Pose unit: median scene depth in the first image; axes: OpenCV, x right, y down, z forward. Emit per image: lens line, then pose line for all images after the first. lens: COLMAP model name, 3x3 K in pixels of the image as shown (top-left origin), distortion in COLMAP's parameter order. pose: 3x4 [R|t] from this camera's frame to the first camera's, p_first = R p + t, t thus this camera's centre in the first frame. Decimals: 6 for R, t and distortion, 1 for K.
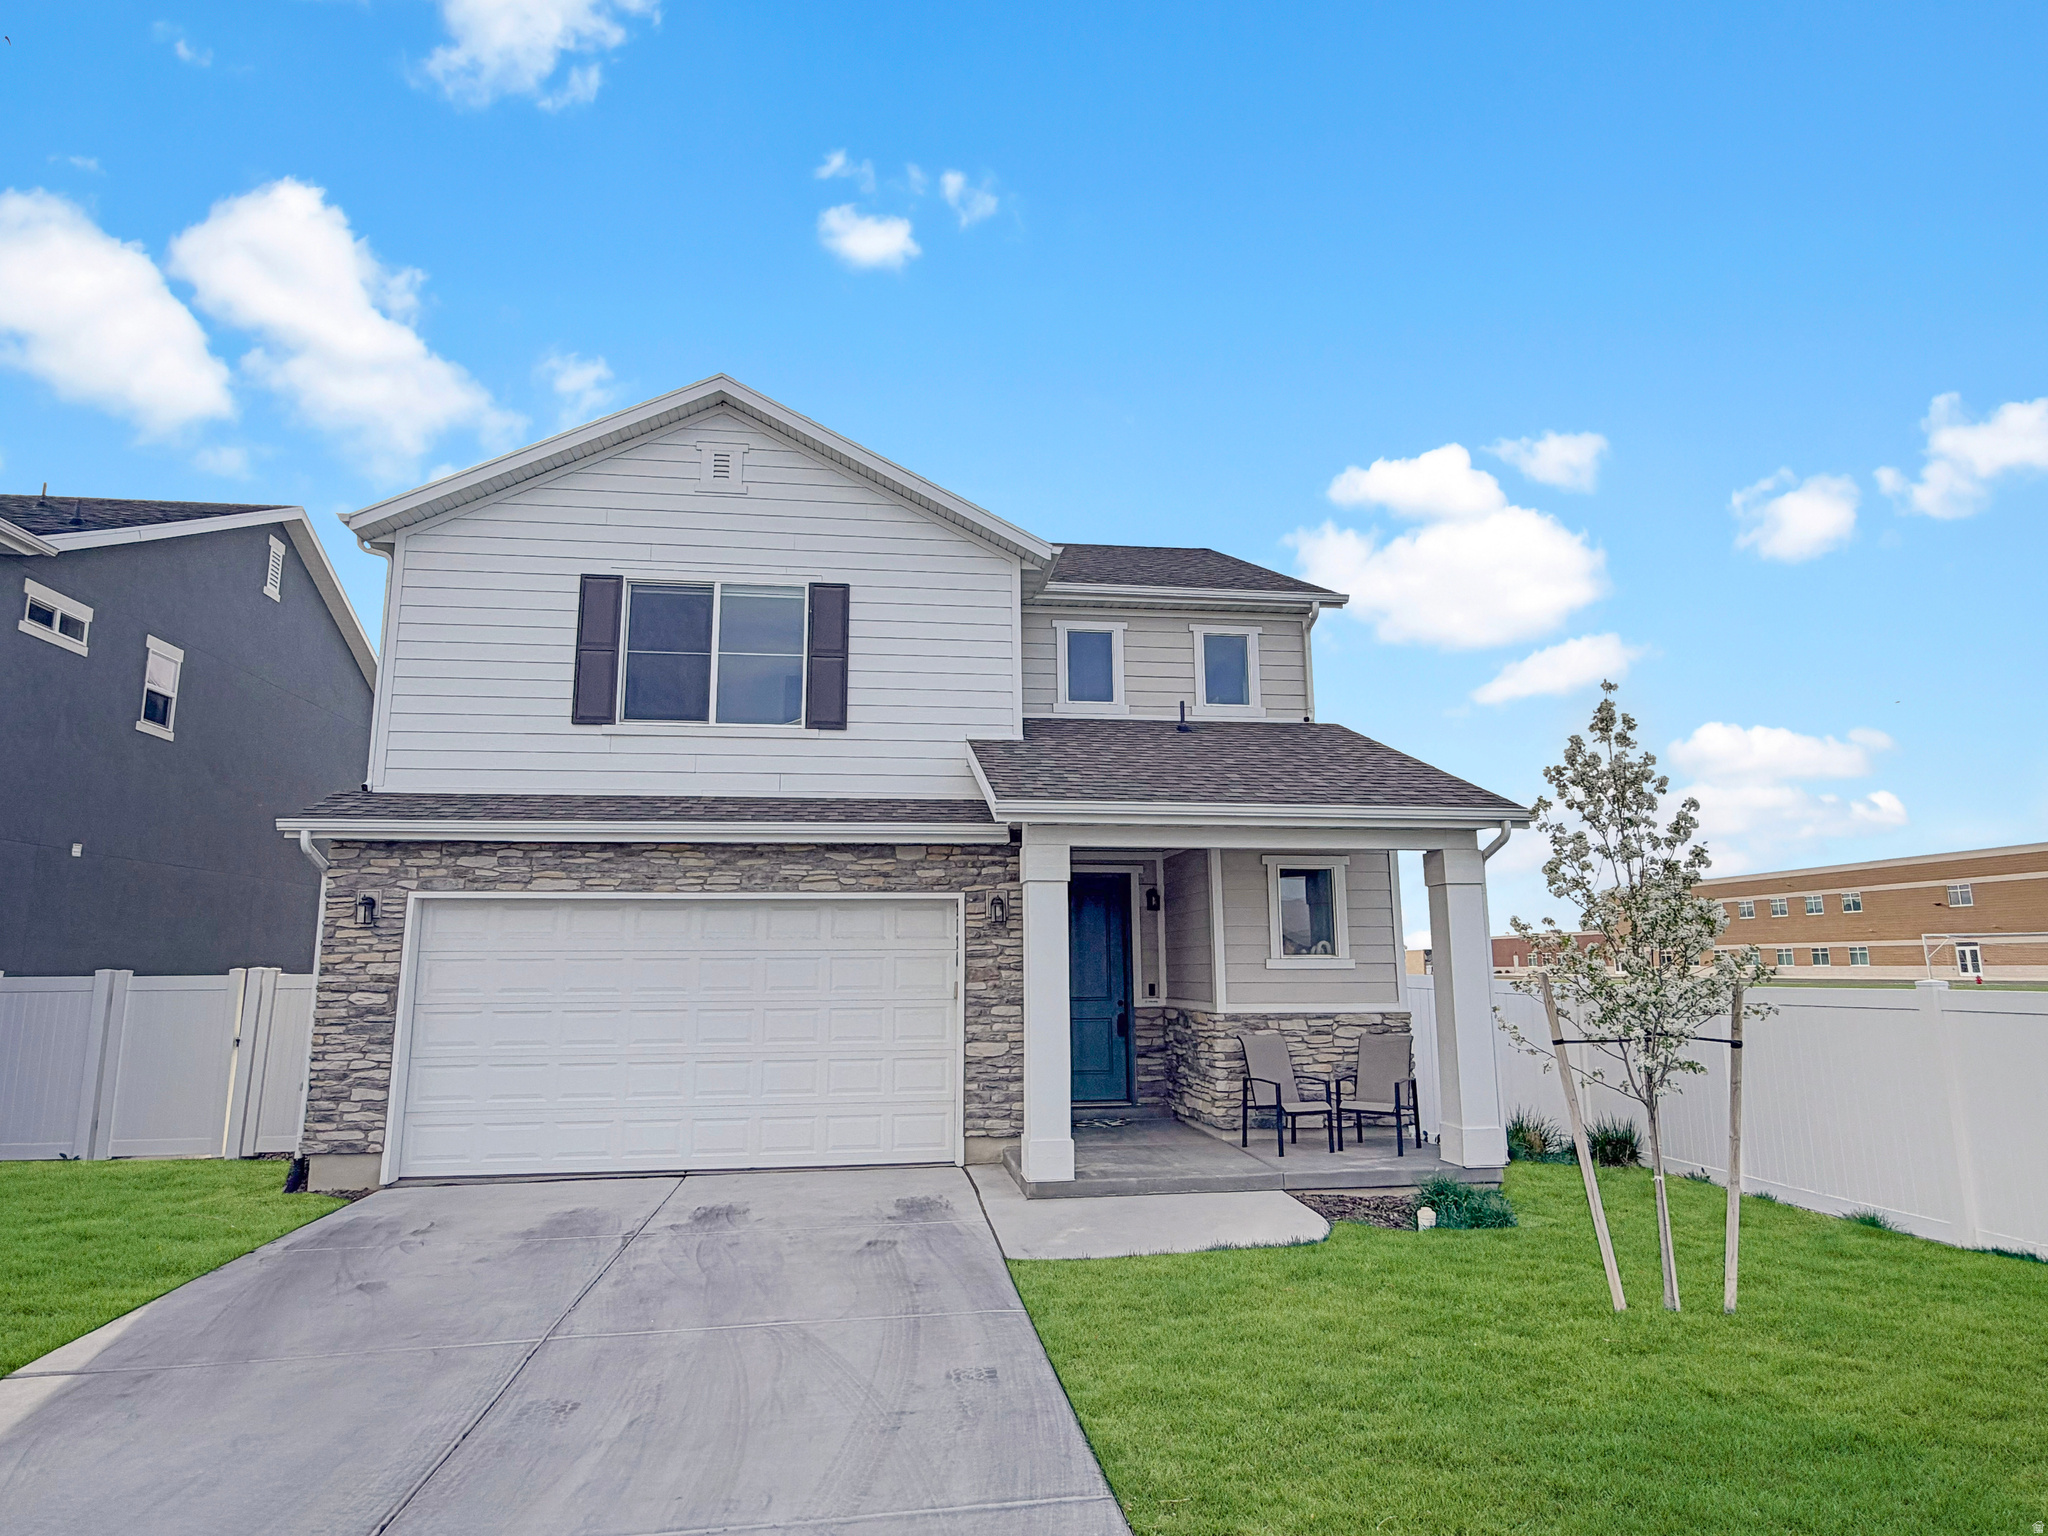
lens RADIAL K [[1199.3, 0, 1024.0], [0, 1199.3, 768.0], [0, 0, 1]] dist [-0.002842, -0.000258]
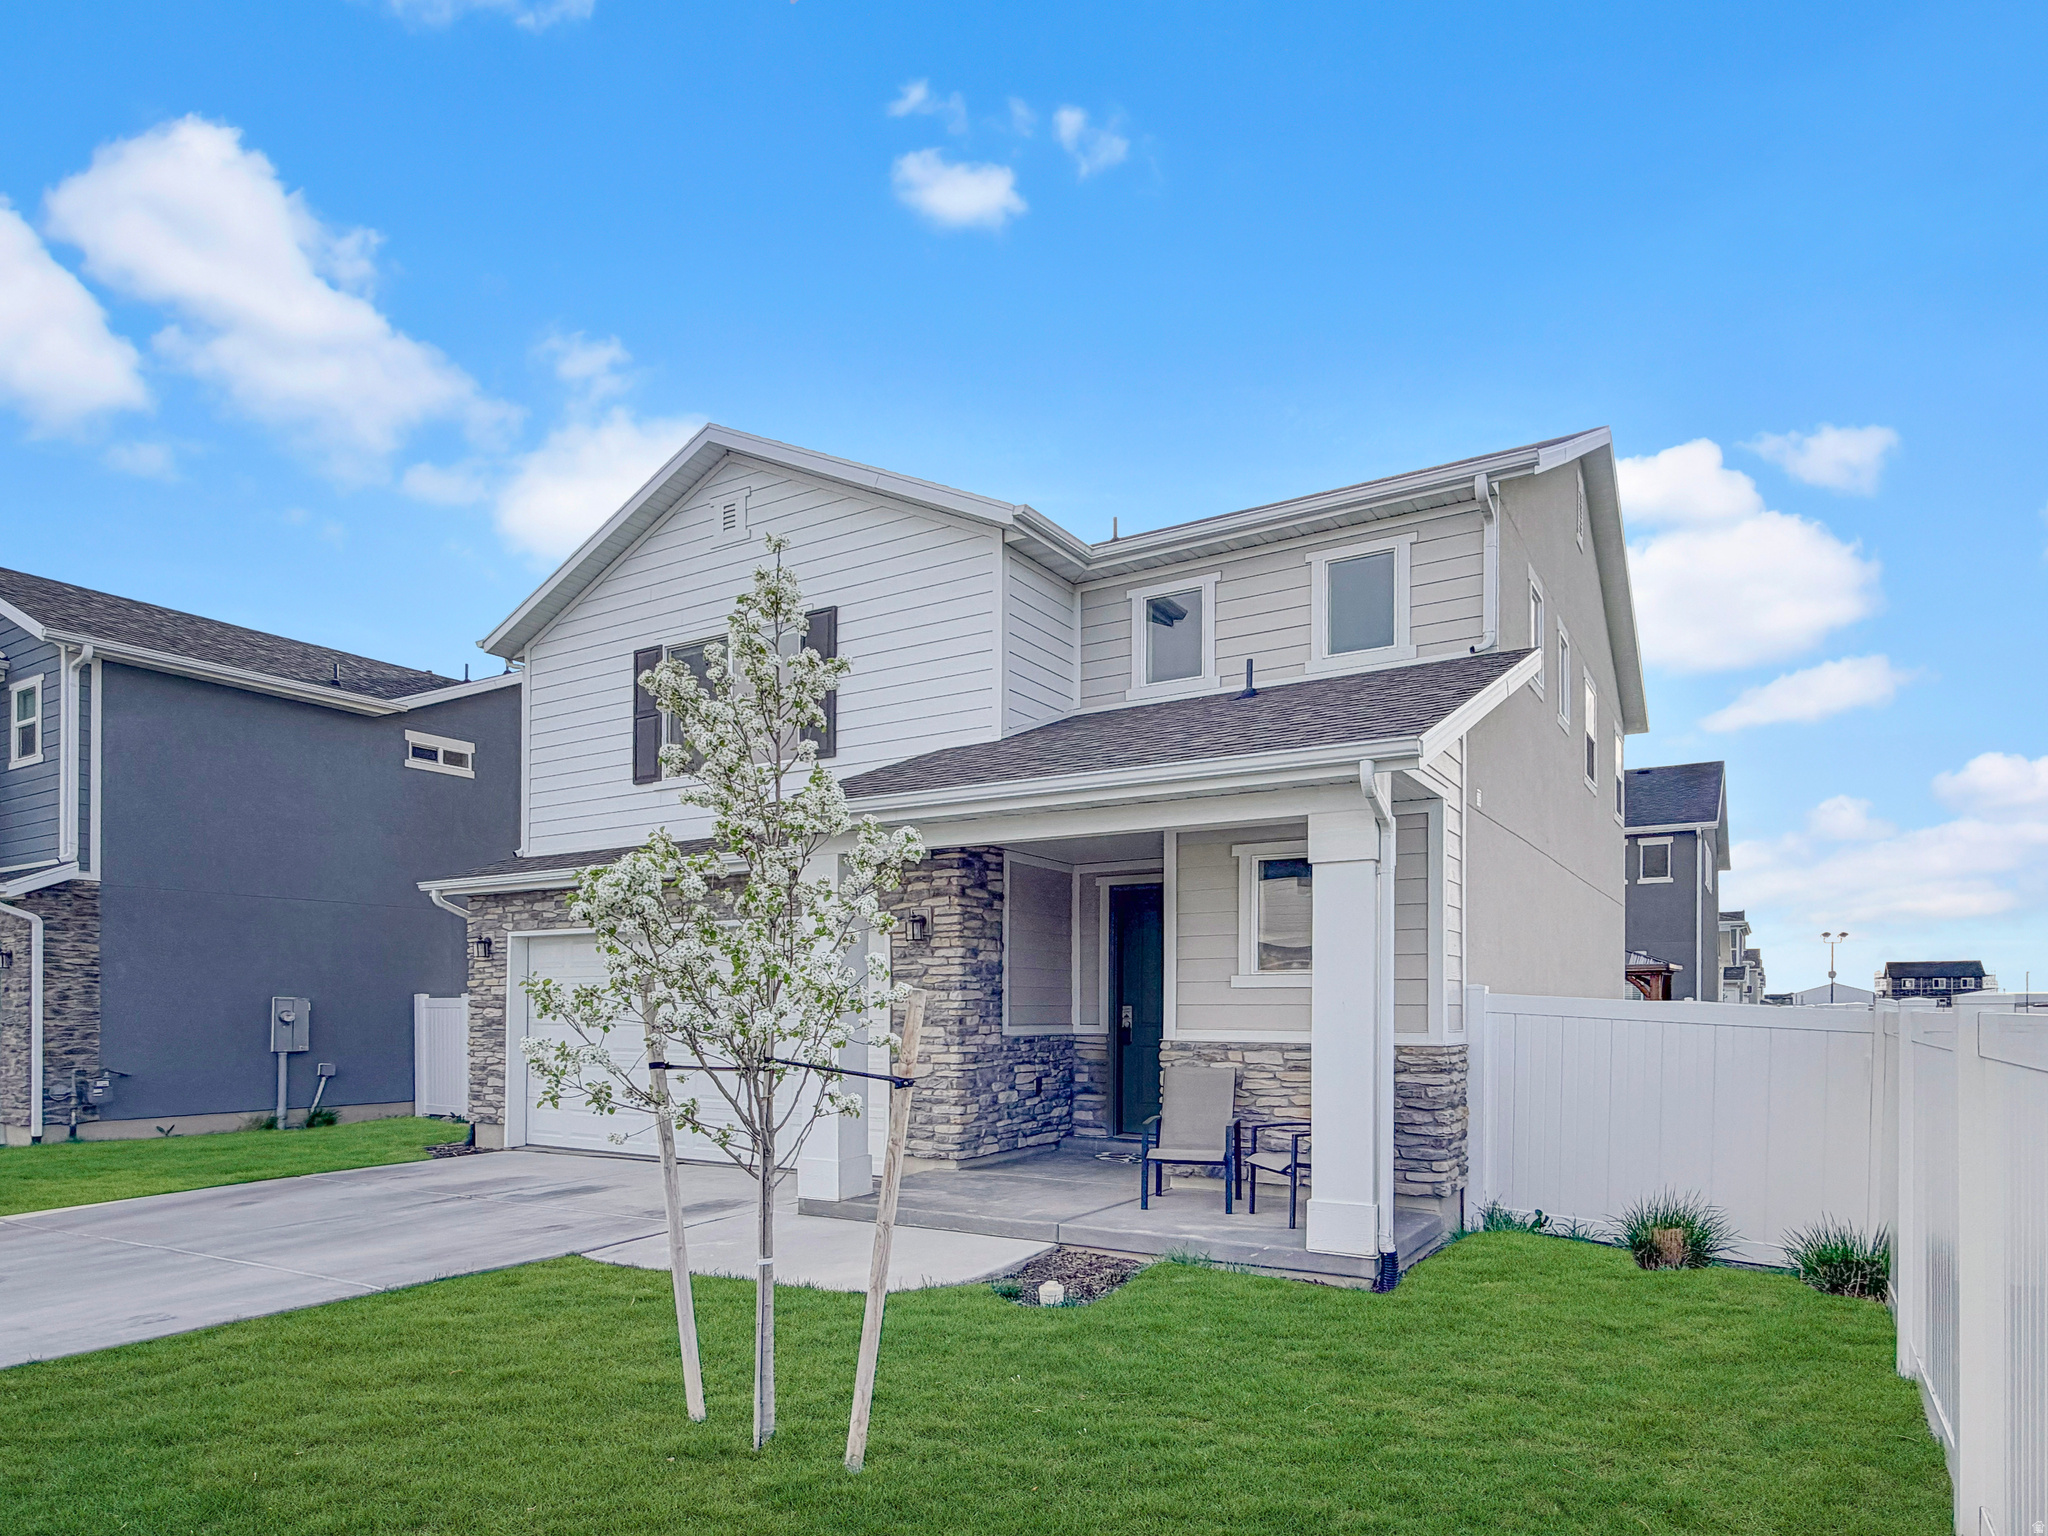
lens RADIAL K [[1137.7, 0, 1027.5], [0, 1137.7, 1025.5], [0, 0, 1]] dist [0.004599, 0.001144]
pose [[0.764273, 0.013569, -0.644750, 0.631768], [0.103662, 0.984193, 0.143591, 0.074058], [0.636507, -0.176579, 0.750786, 0.363415]]
